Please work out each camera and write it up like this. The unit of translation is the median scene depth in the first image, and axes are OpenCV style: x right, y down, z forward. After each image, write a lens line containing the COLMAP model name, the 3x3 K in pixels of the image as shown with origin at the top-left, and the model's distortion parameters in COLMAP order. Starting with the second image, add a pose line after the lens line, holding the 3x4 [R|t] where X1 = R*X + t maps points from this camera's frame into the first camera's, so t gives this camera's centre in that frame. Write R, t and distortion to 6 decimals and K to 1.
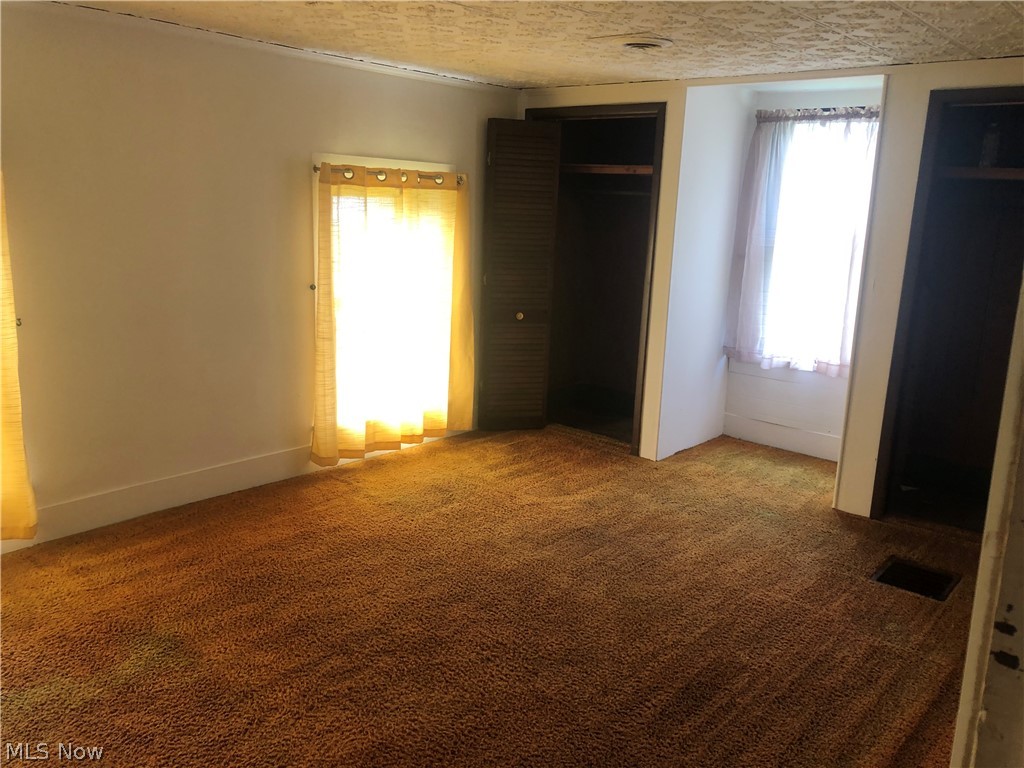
lens RADIAL K [[843.6, 0, 512.3], [0, 843.6, 382.5], [0, 0, 1]] dist [0.007695, 0.004088]
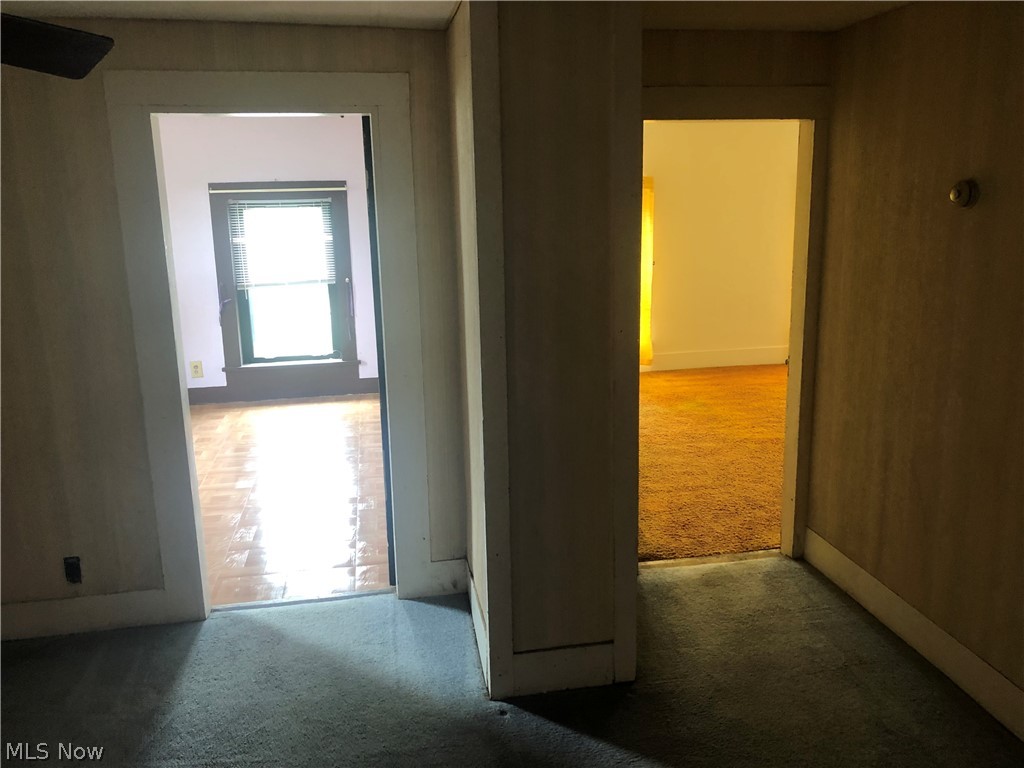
lens RADIAL K [[843.6, 0, 512.1], [0, 843.6, 384.2], [0, 0, 1]] dist [0.007695, 0.004088]
pose [[0.772441, 0.074779, -0.630668, 0.555936], [-0.069731, 0.997026, 0.032812, 0.201051], [0.631246, 0.018631, 0.775359, -0.947793]]
